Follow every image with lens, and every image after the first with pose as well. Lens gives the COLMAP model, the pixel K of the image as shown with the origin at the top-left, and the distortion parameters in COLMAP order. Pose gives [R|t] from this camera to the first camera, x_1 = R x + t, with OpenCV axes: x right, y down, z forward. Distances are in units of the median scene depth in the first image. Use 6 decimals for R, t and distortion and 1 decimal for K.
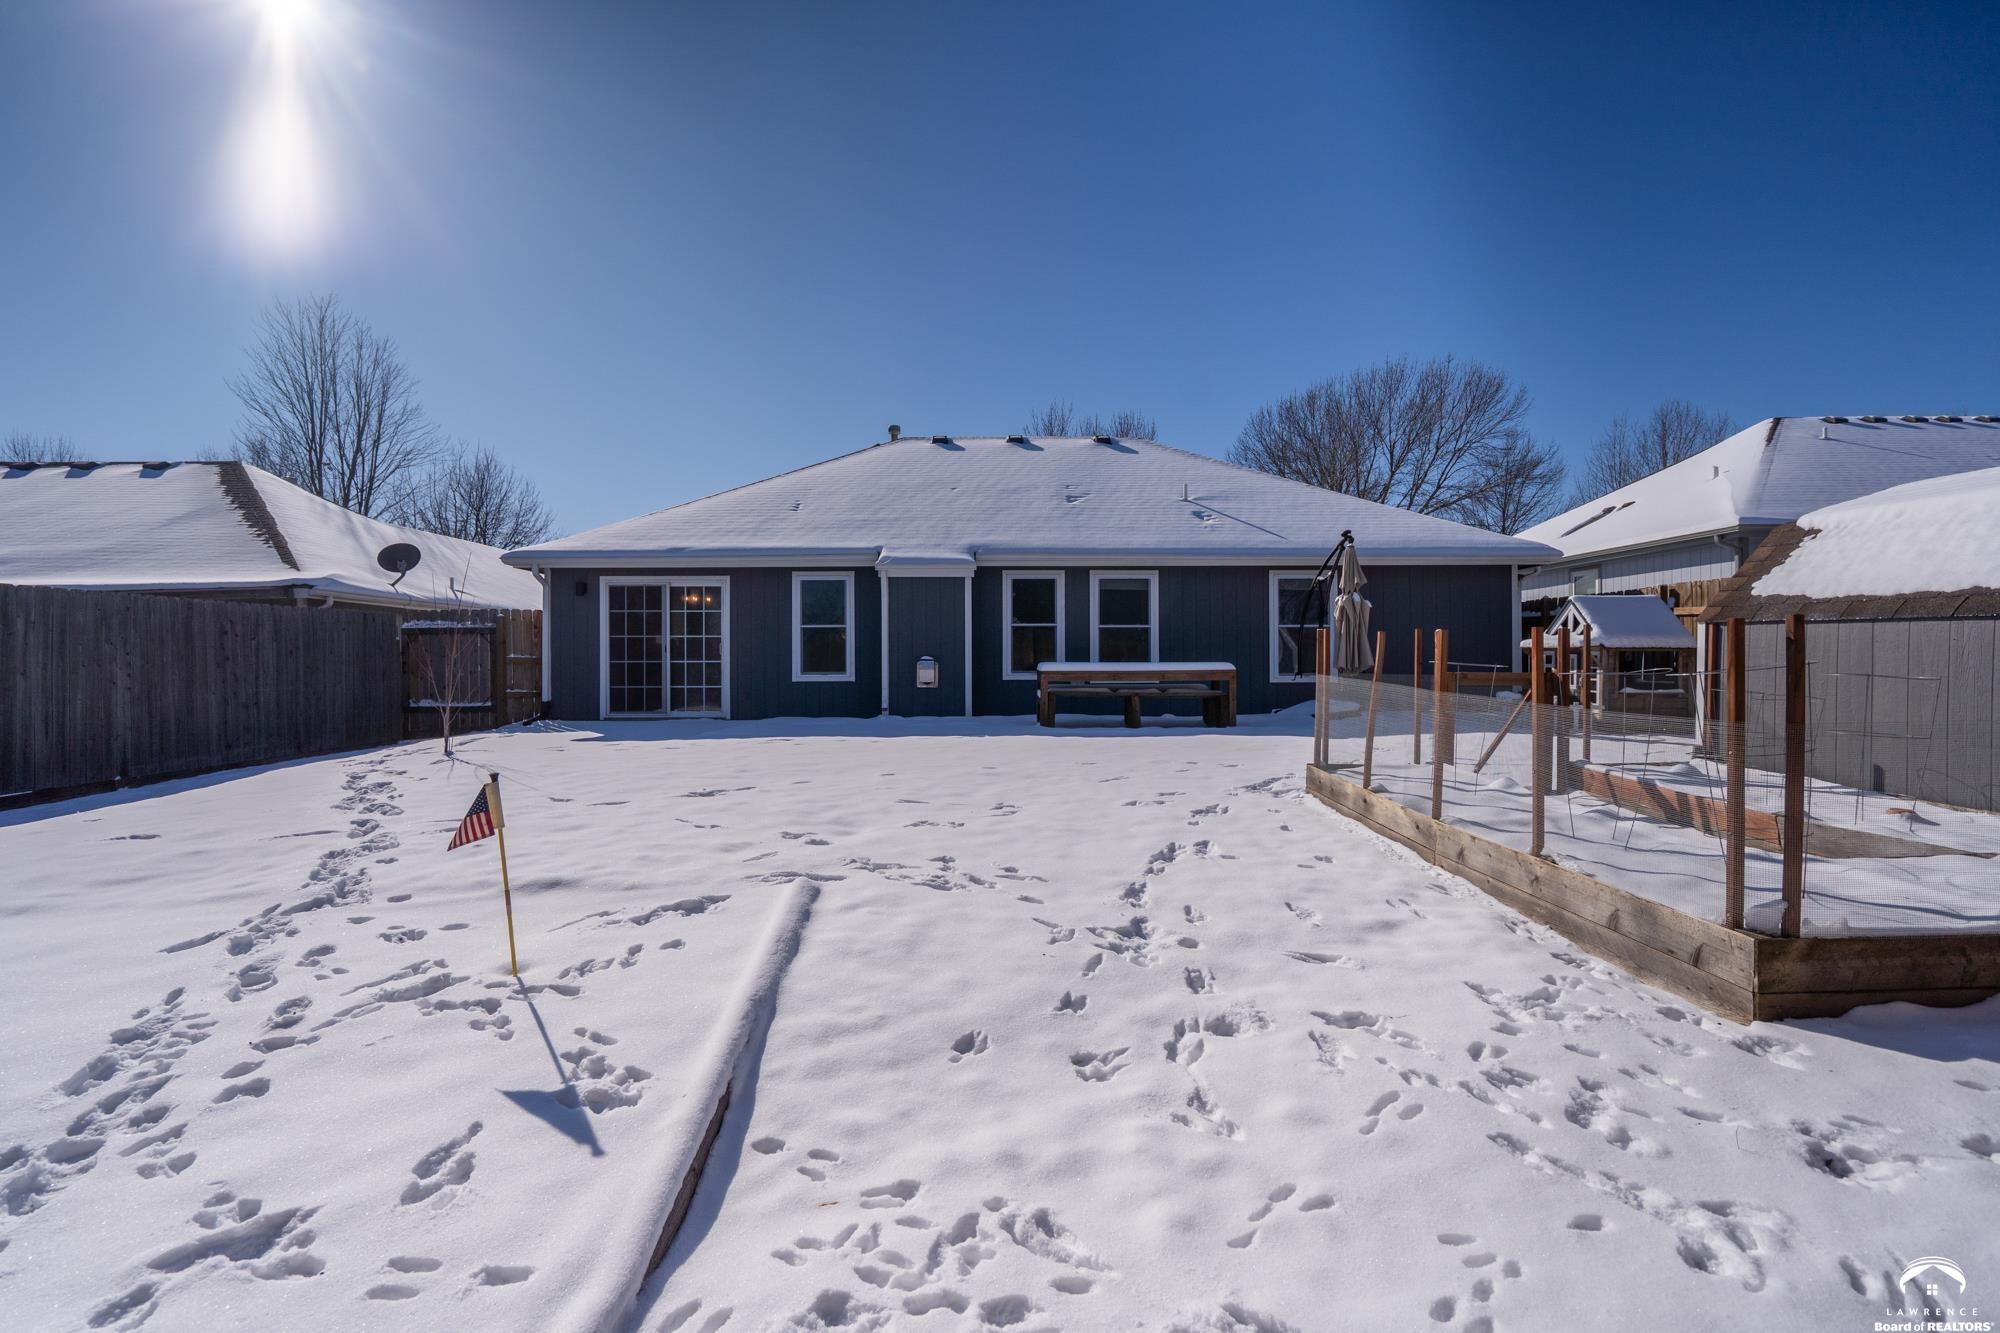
lens RADIAL K [[911.3, 0, 1006.8], [0, 911.3, 665.0], [0, 0, 1]] dist [-0.010016, 0.002955]
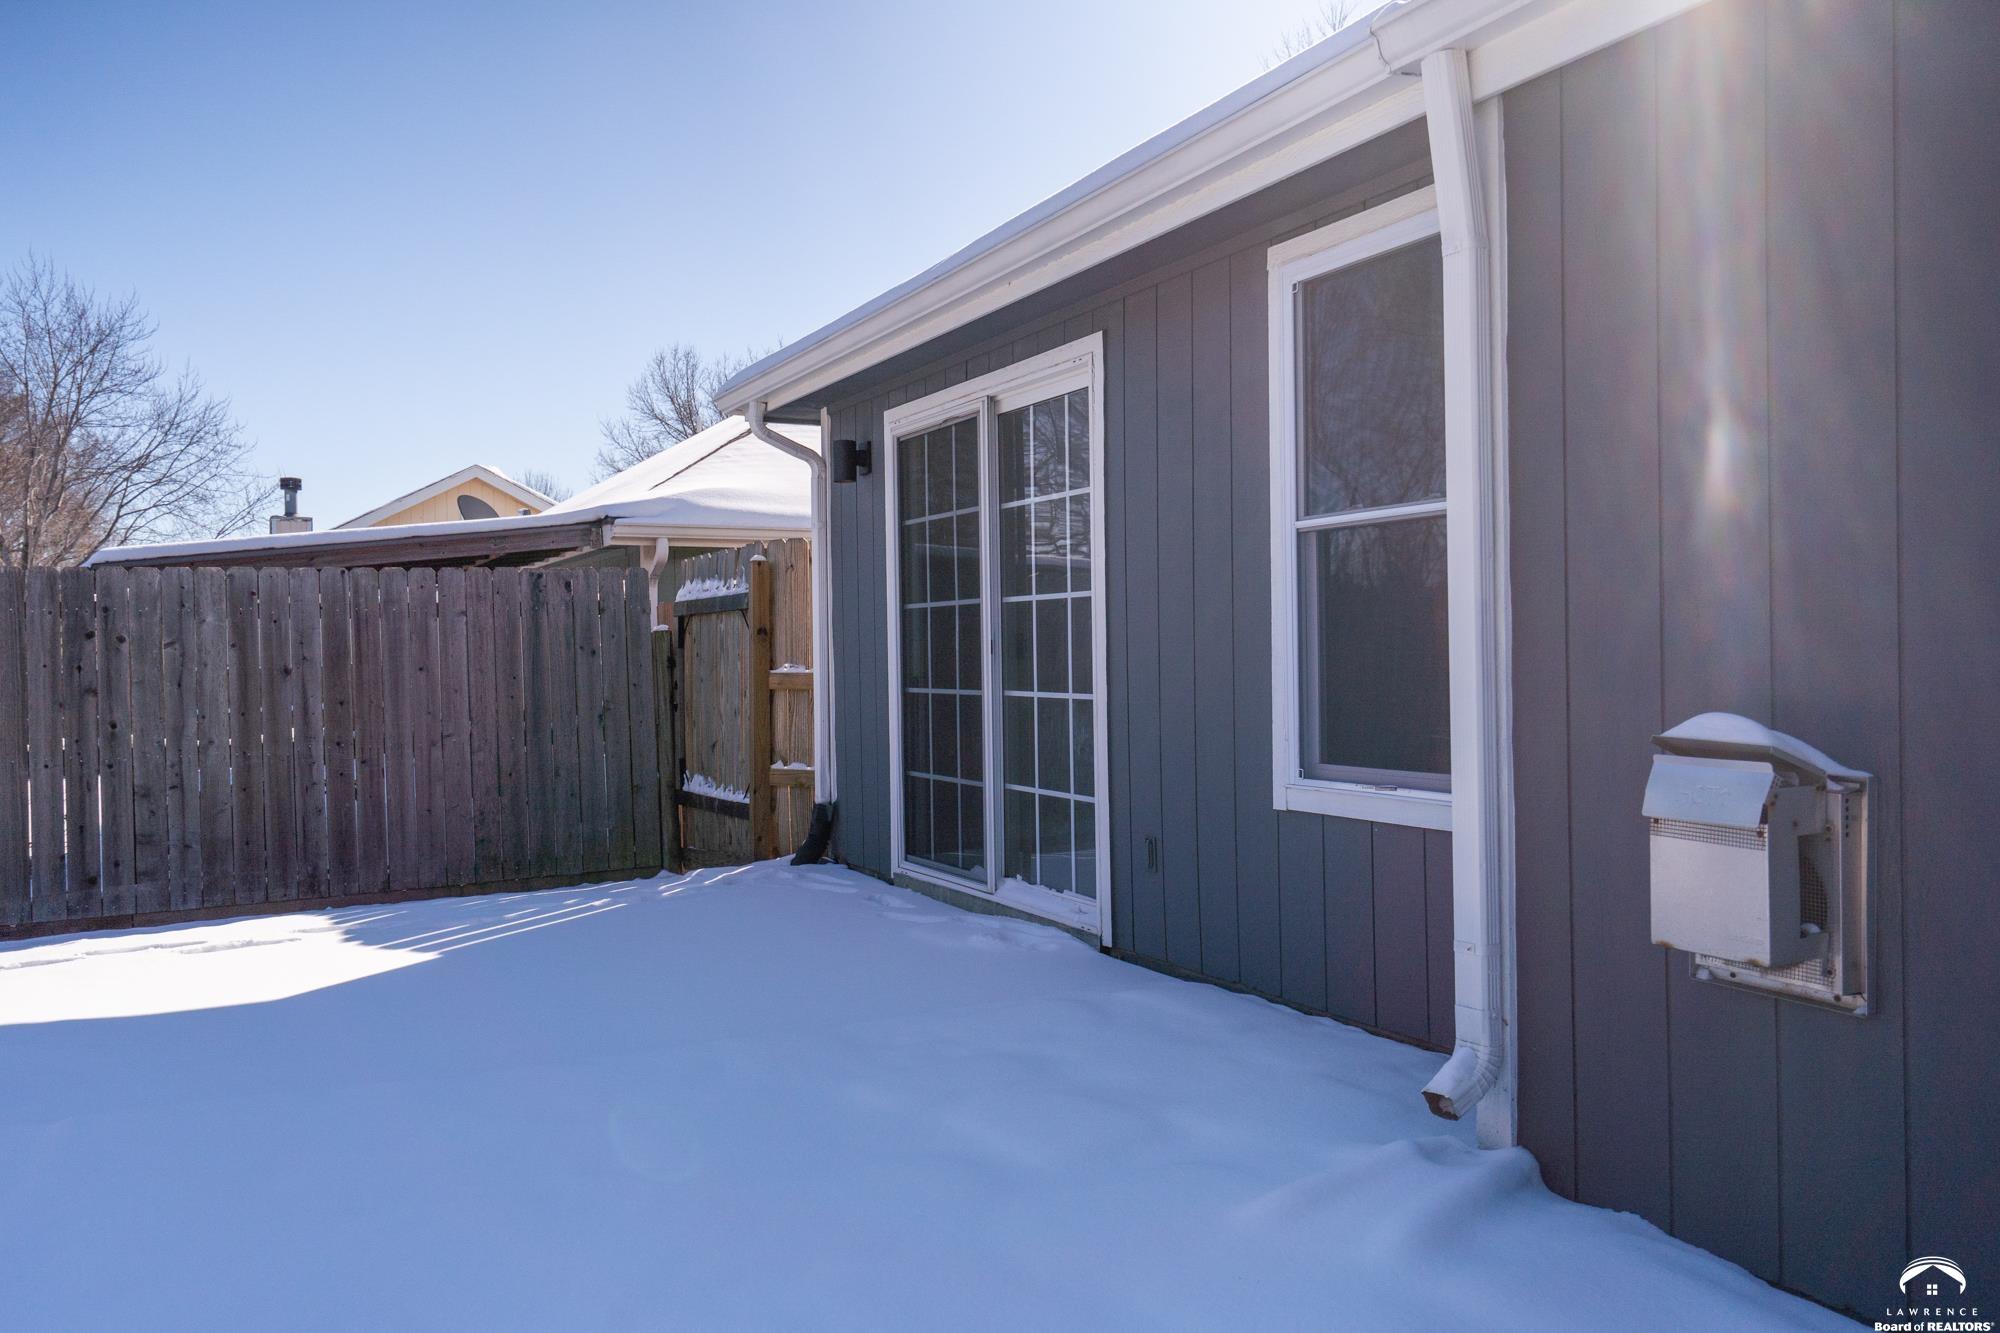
lens RADIAL K [[1535.7, 0, 1003.2], [0, 1535.7, 668.3], [0, 0, 1]] dist [0.010132, 0.003880]
pose [[0.420720, 0.008826, -0.907148, 0.100343], [0.012982, 0.999792, 0.015748, -0.047954], [0.907098, -0.018402, 0.420517, 2.092480]]
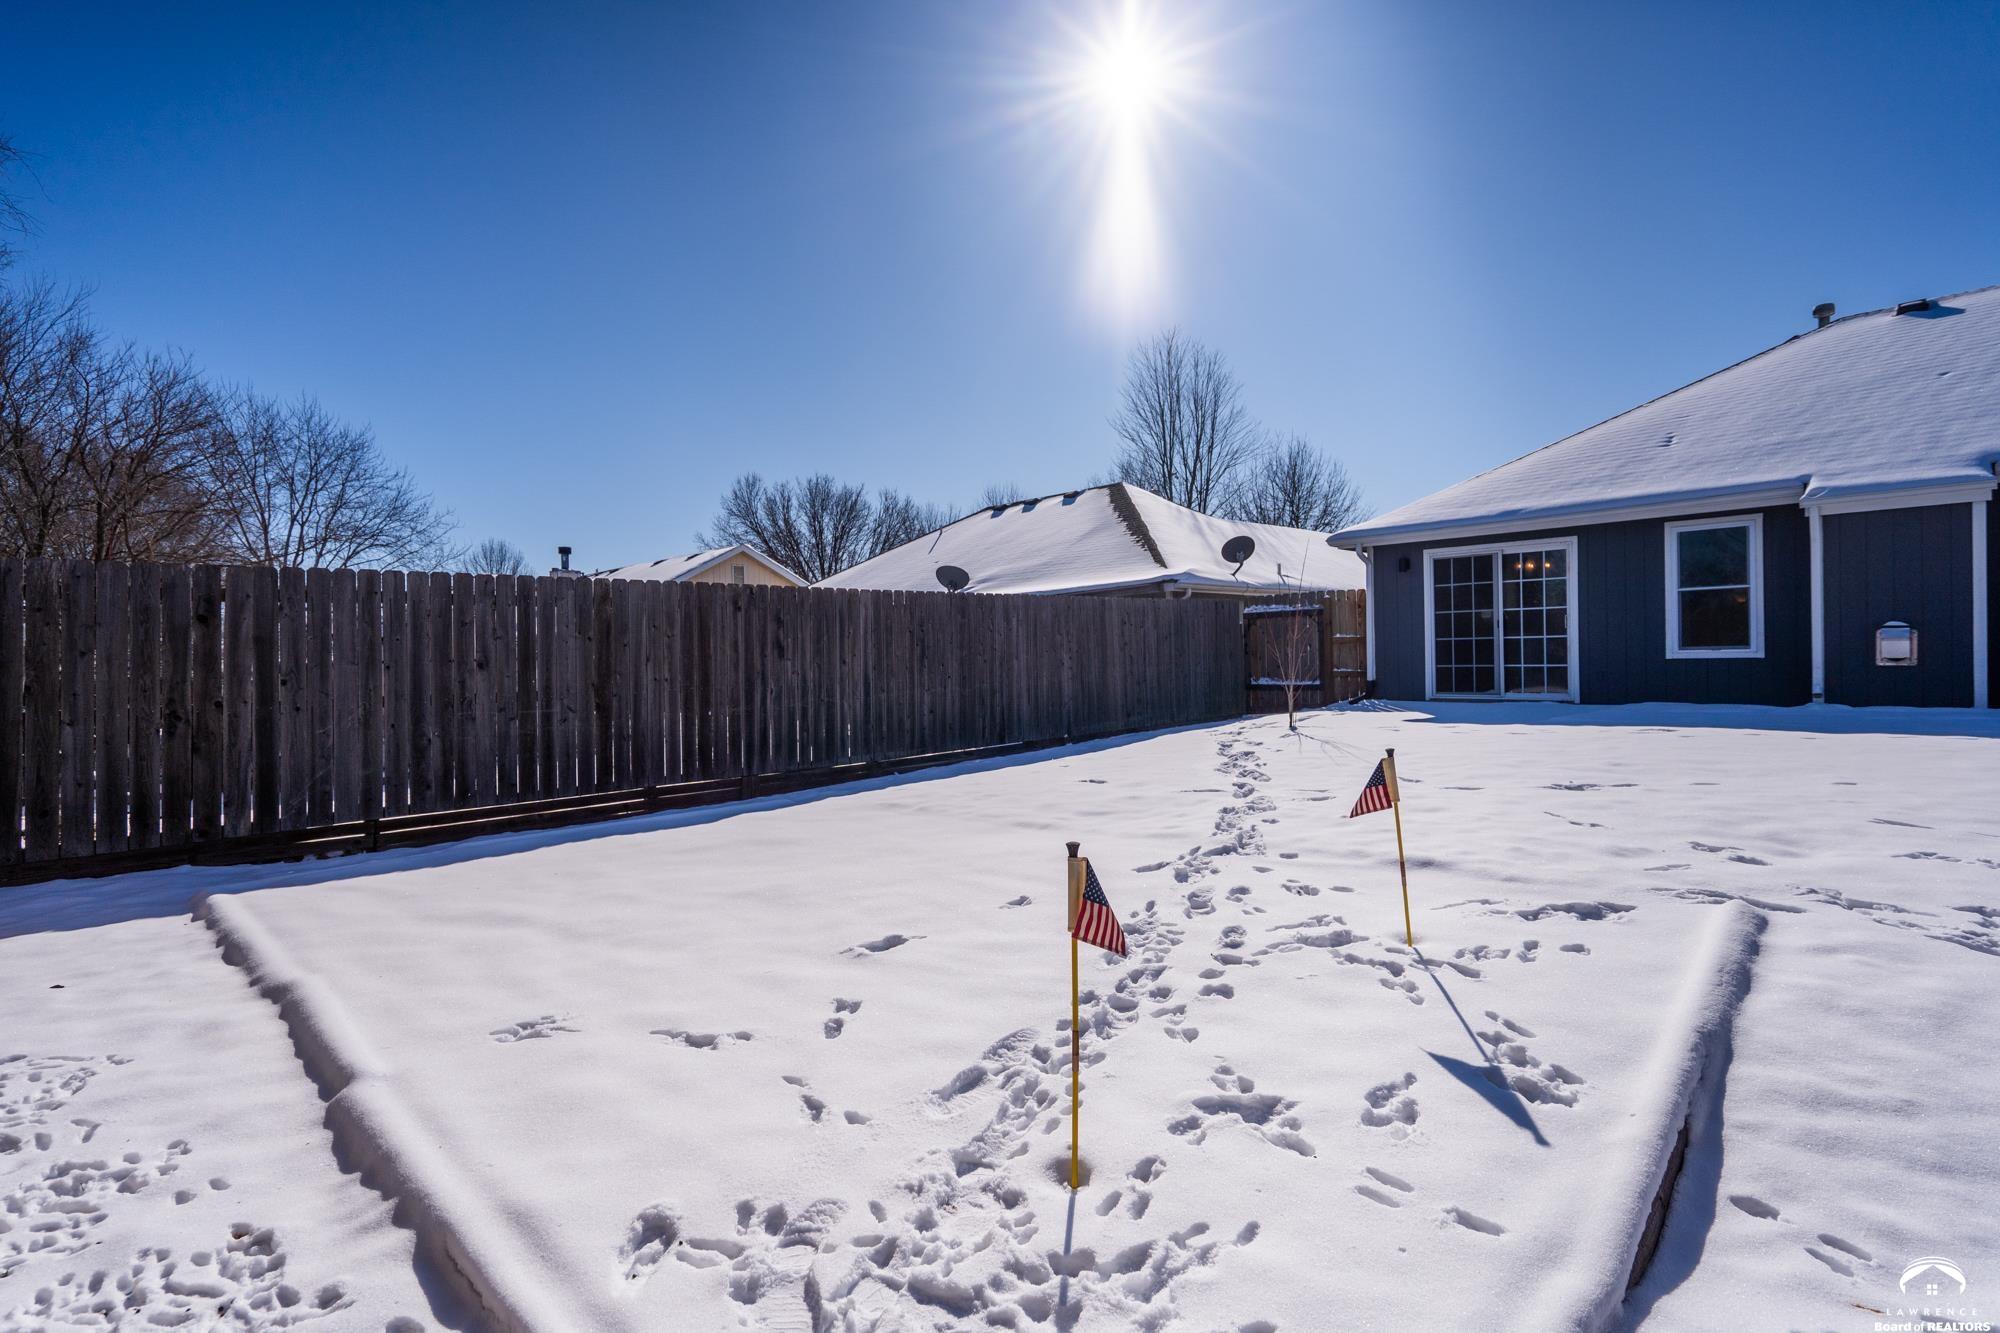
lens RADIAL K [[962.6, 0, 993.2], [0, 962.6, 660.7], [0, 0, 1]] dist [0.001663, 0.001345]
pose [[0.678389, -0.006209, -0.734677, -0.031655], [0.020089, 0.999747, 0.010101, -0.001735], [0.734428, -0.021611, 0.678342, -0.049088]]
